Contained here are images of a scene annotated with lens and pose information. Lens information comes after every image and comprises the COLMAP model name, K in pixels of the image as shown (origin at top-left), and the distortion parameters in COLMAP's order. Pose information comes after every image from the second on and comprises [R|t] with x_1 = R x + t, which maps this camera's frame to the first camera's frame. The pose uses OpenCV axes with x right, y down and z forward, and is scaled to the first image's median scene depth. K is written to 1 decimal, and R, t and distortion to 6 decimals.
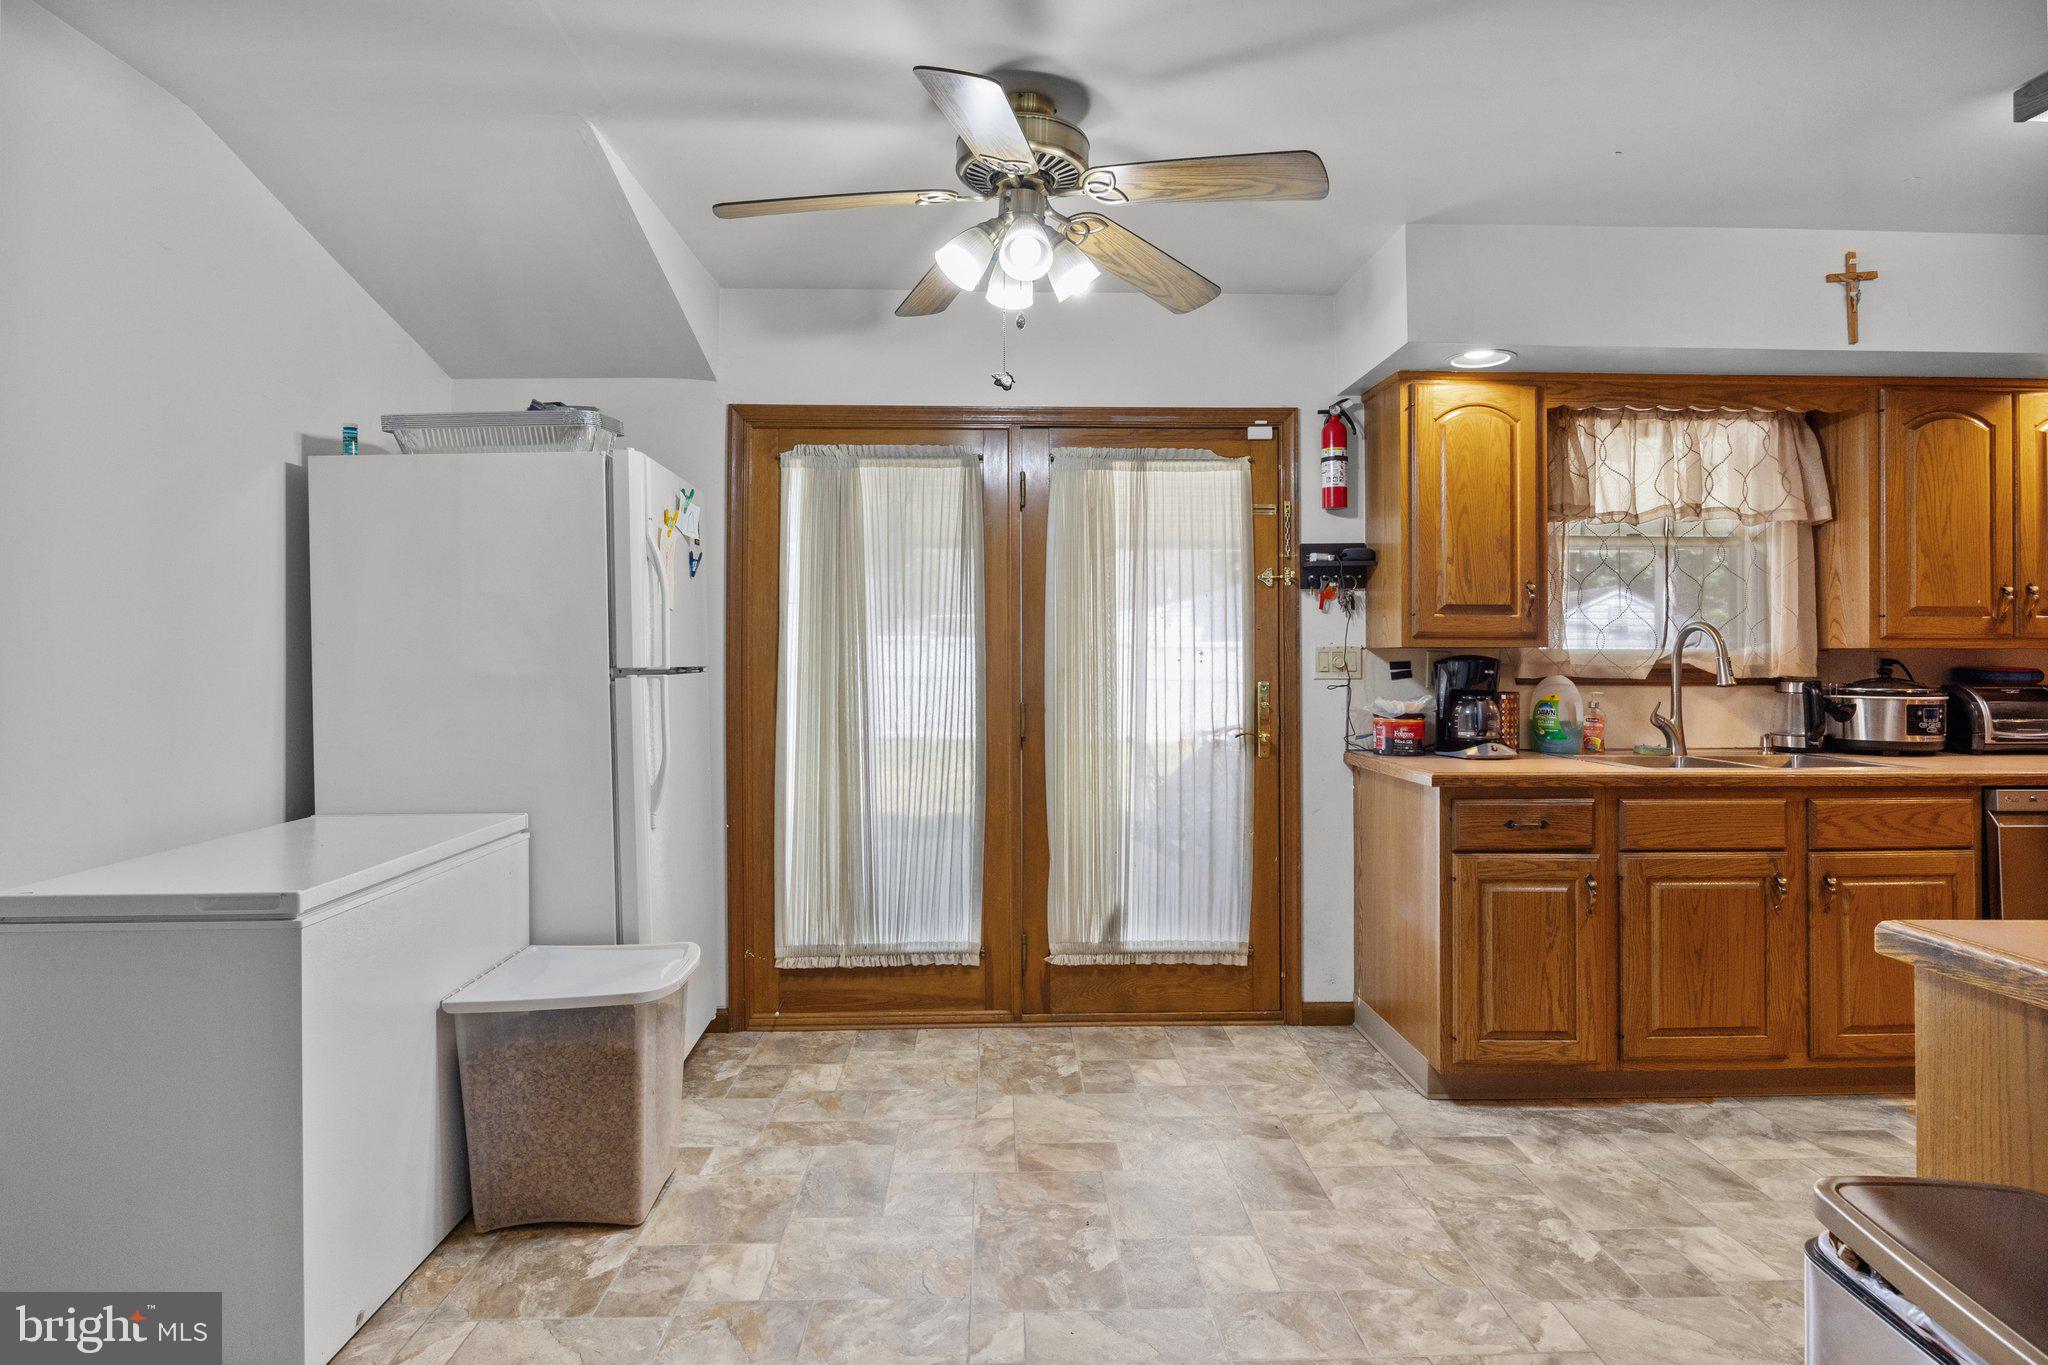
lens RADIAL K [[1105.2, 0, 1024.0], [0, 1105.2, 682.5], [0, 0, 1]] dist [-0.002430, -0.000769]
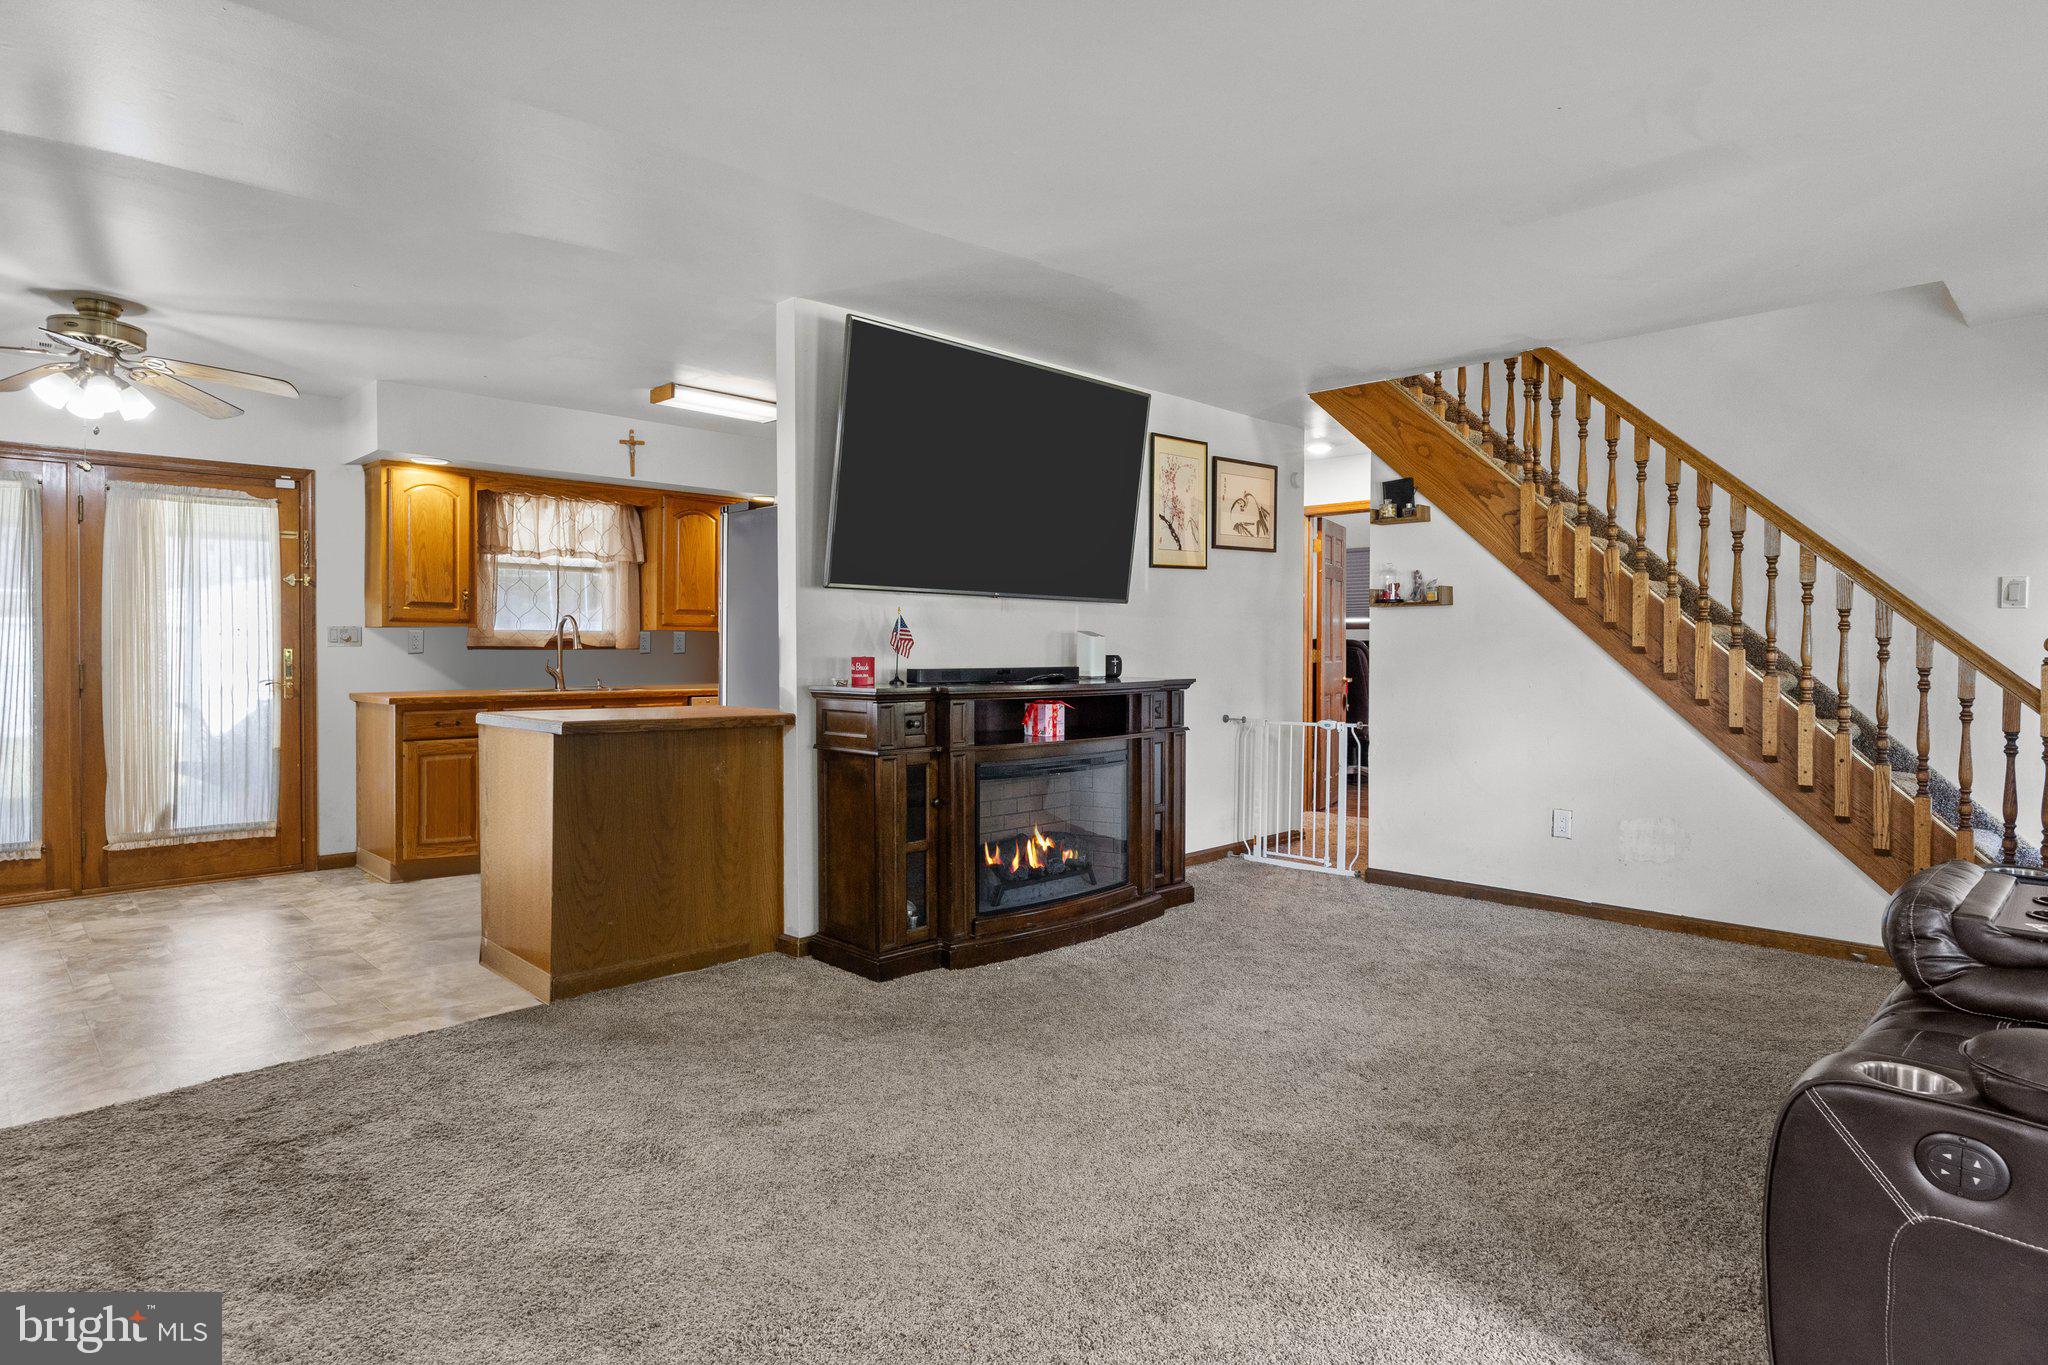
lens RADIAL K [[1113.5, 0, 1026.1], [0, 1113.5, 650.9], [0, 0, 1]] dist [-0.003414, -0.002213]
pose [[0.735691, -0.001119, 0.677316, -0.072190], [0.013830, 0.999815, -0.013370, 0.037448], [-0.677176, 0.019203, 0.735571, -0.821078]]
